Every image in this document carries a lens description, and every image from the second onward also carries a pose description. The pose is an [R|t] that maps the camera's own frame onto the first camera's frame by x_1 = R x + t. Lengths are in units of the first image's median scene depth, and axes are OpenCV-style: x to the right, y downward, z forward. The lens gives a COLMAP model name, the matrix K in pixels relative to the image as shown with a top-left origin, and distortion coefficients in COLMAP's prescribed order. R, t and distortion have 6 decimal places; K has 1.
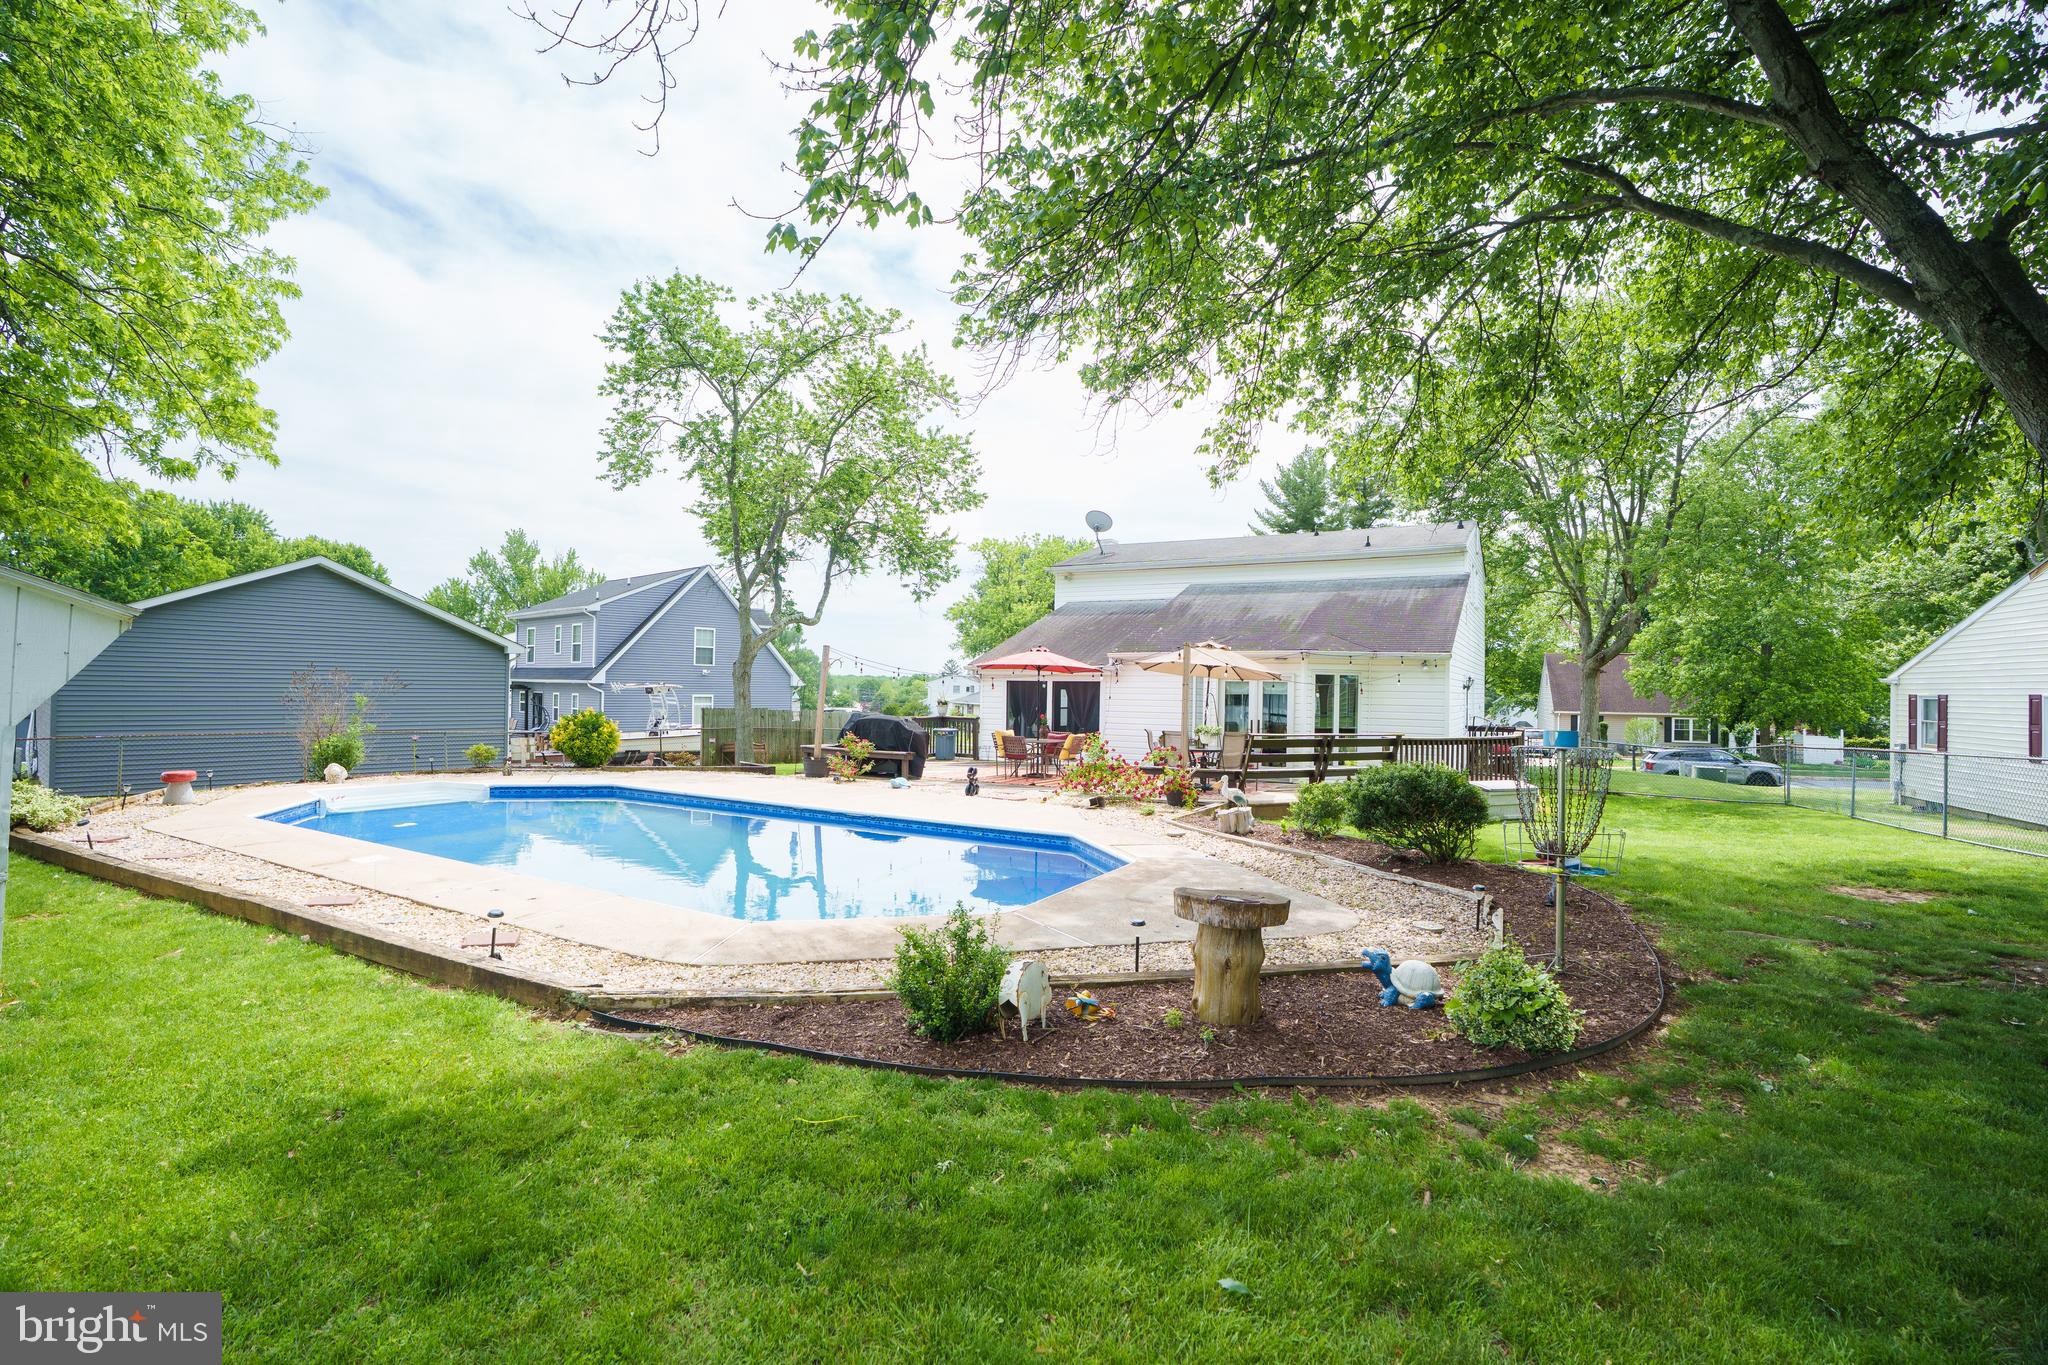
lens RADIAL K [[939.3, 0, 1022.9], [0, 939.3, 671.0], [0, 0, 1]] dist [-0.072926, 0.028768]
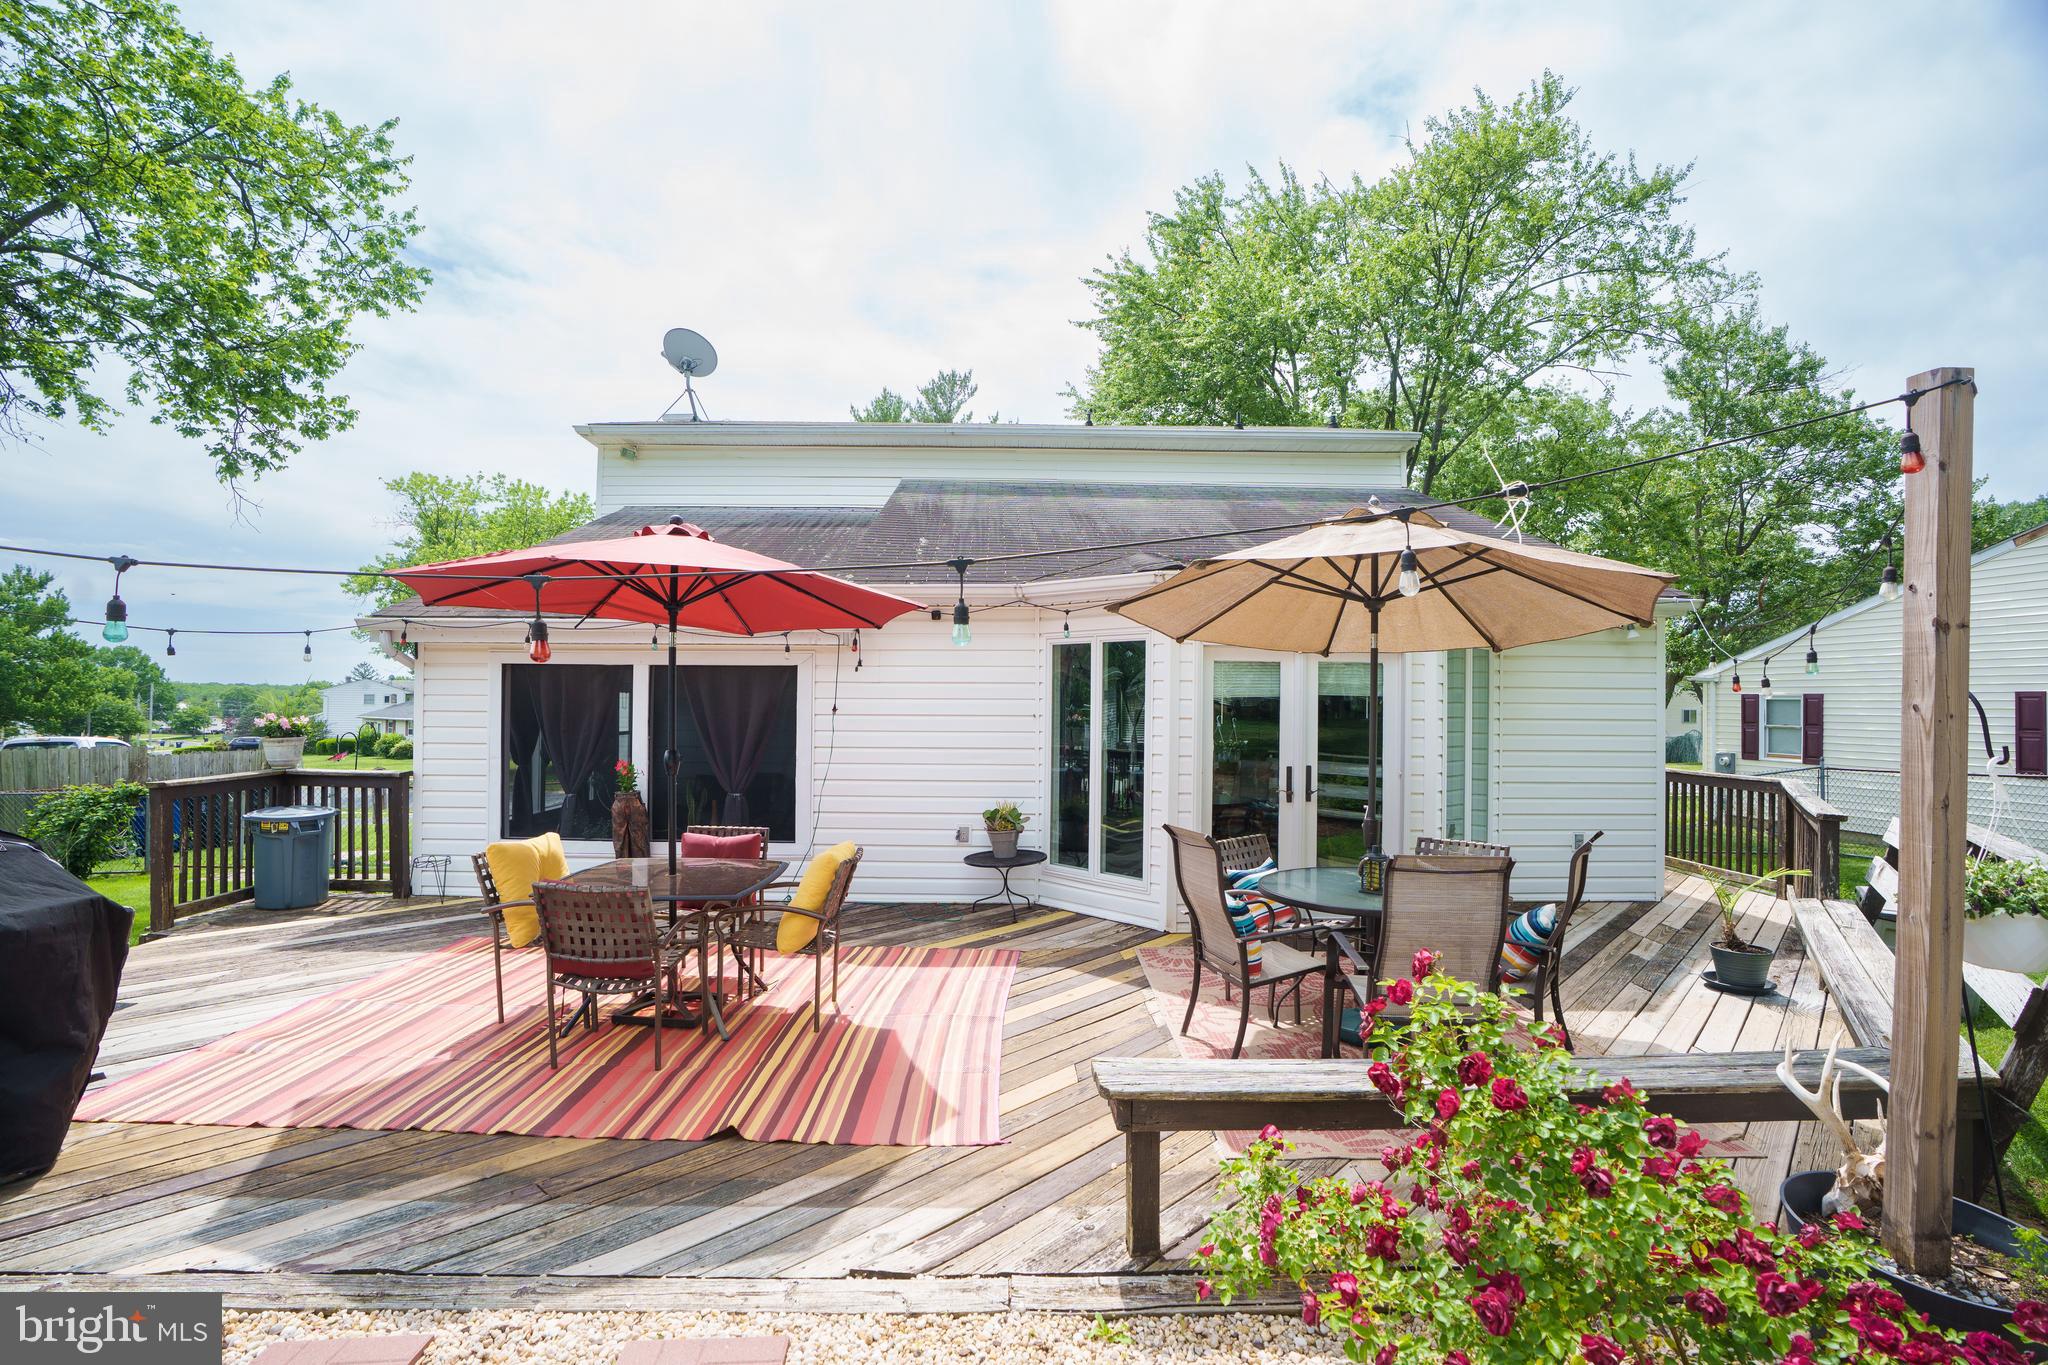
lens RADIAL K [[977.9, 0, 1024.0], [0, 977.9, 682.5], [0, 0, 1]] dist [-0.078919, 0.034141]
pose [[0.862272, -0.001777, 0.506442, -0.021619], [-0.000812, 0.999988, 0.004891, 0.009028], [-0.506445, -0.004628, 0.862260, 0.446582]]
